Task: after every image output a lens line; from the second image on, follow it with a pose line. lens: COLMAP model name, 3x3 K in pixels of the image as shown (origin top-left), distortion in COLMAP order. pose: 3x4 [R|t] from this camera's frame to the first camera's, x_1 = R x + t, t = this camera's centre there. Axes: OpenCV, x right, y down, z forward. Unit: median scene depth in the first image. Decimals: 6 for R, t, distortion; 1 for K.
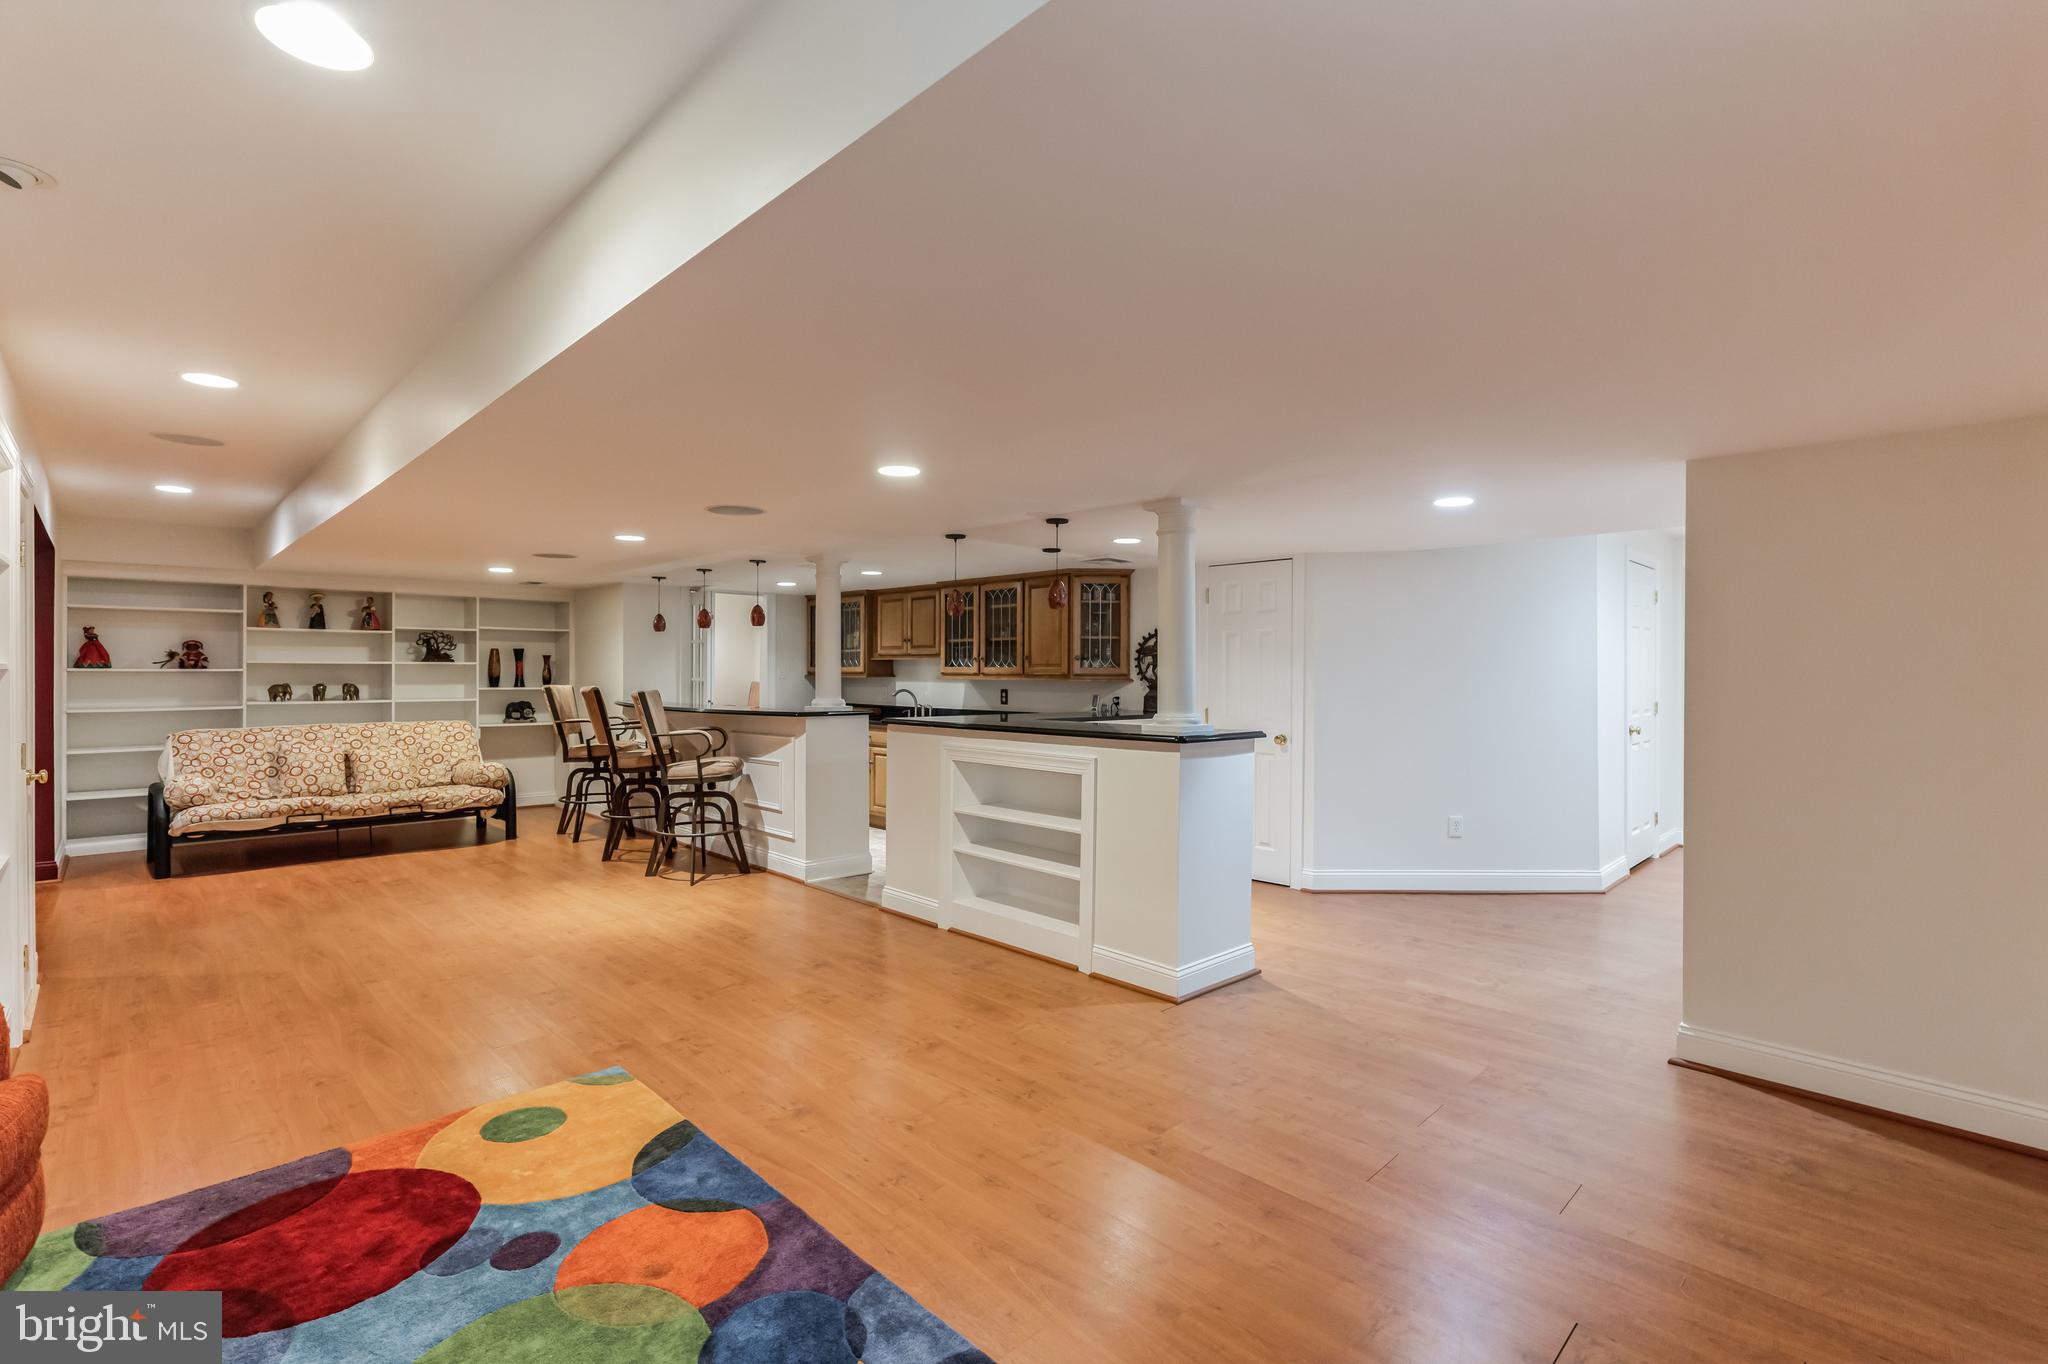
lens RADIAL K [[929.1, 0, 1022.4], [0, 929.1, 681.9], [0, 0, 1]] dist [-0.004660, 0.000064]
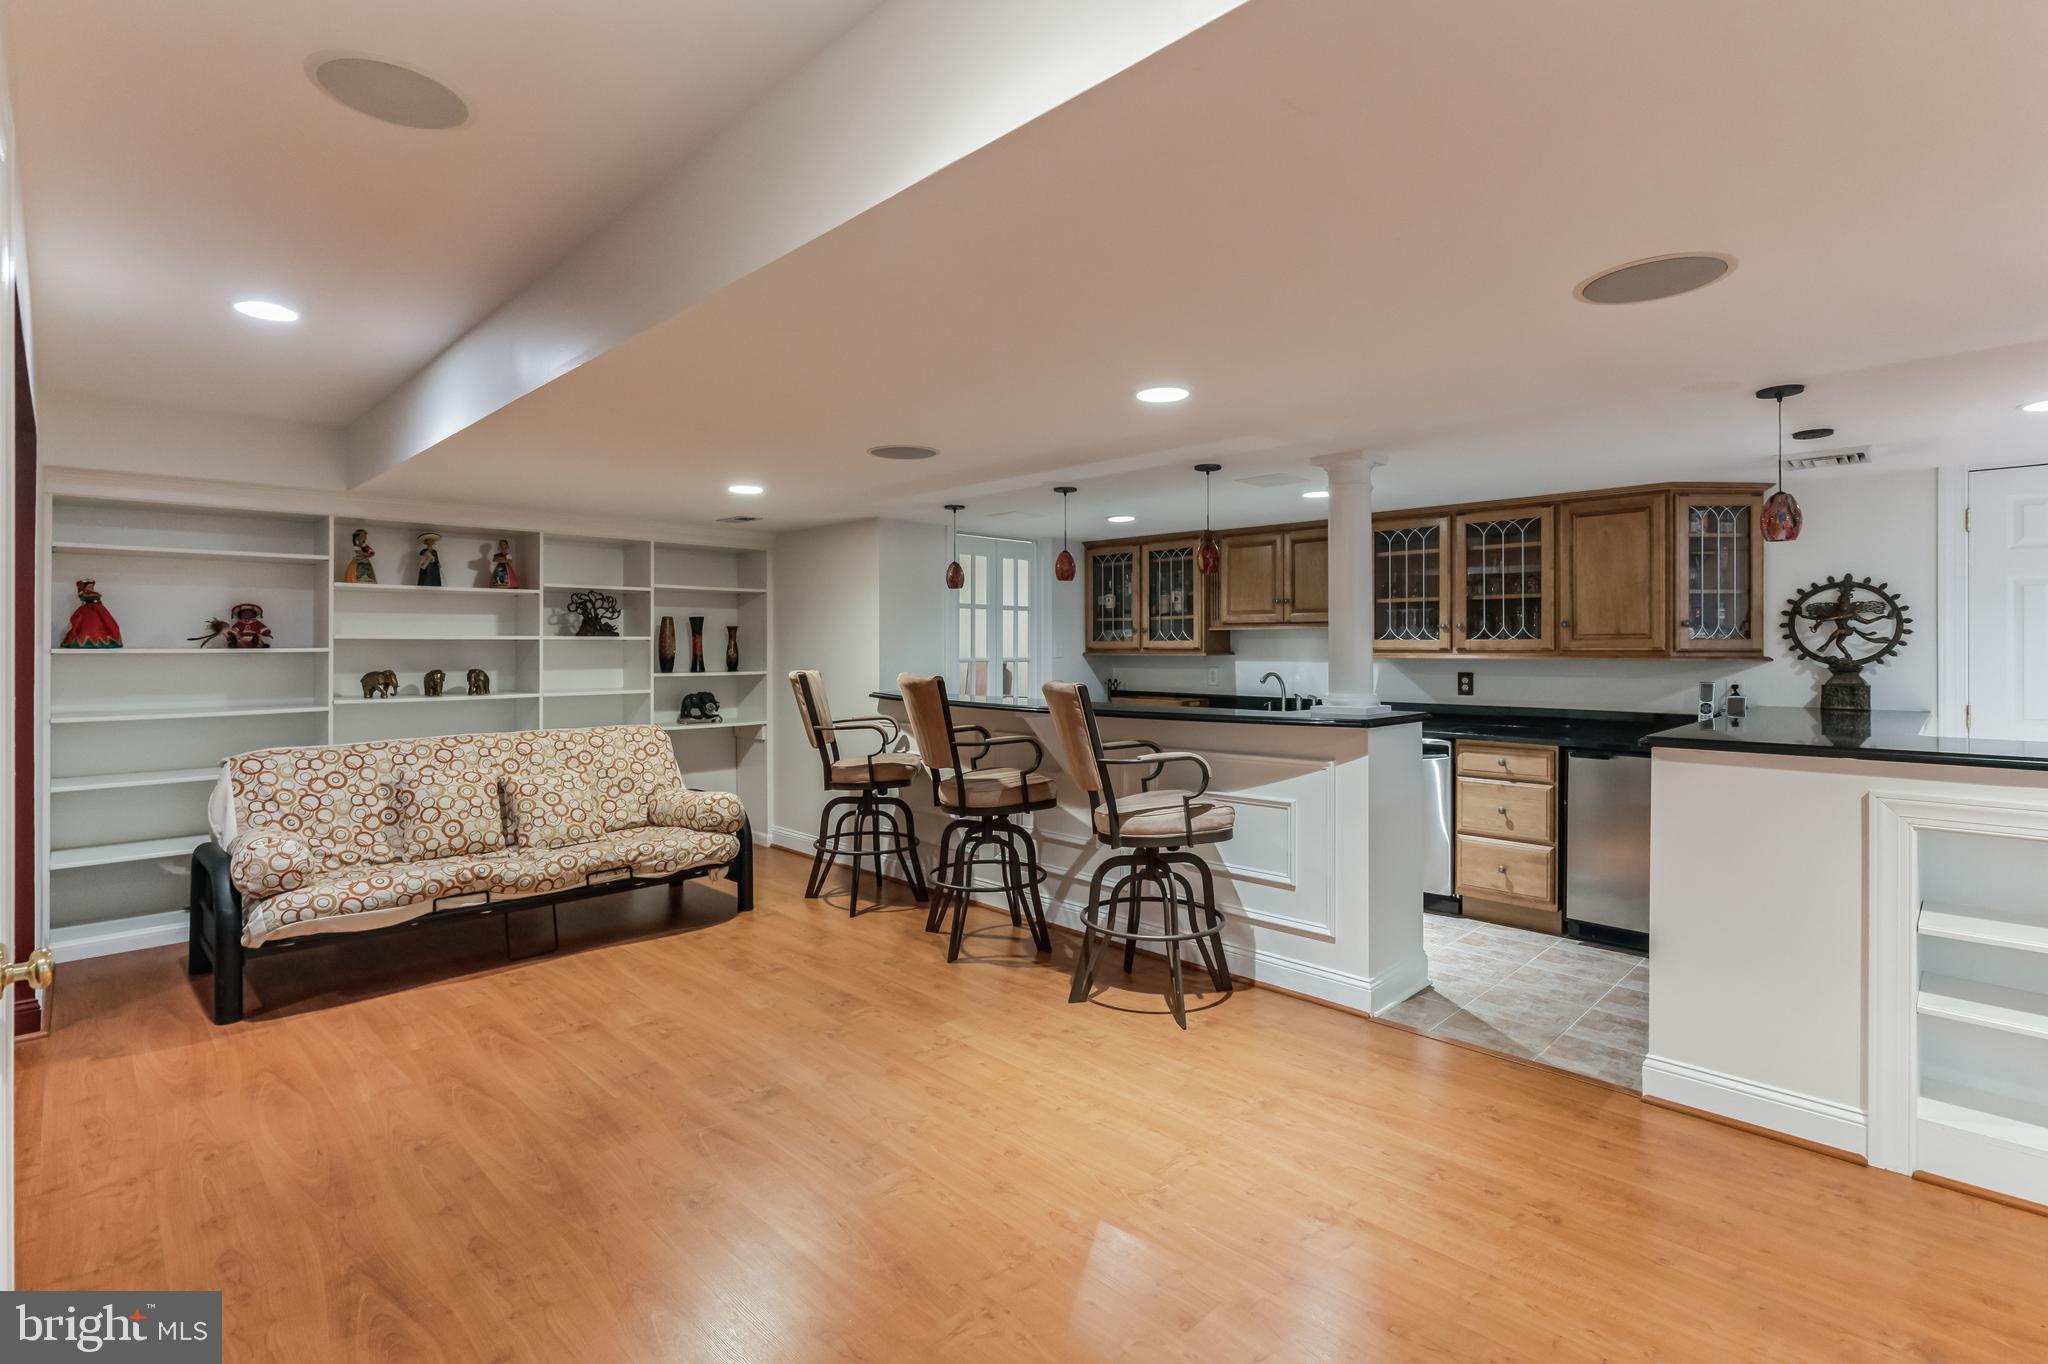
lens RADIAL K [[929.1, 0, 999.5], [0, 929.1, 644.9], [0, 0, 1]] dist [-0.004660, 0.000064]
pose [[0.999884, -0.004904, 0.014416, -0.411254], [0.005084, 0.999909, -0.012513, -0.006119], [-0.014353, 0.012585, 0.999818, 0.376572]]
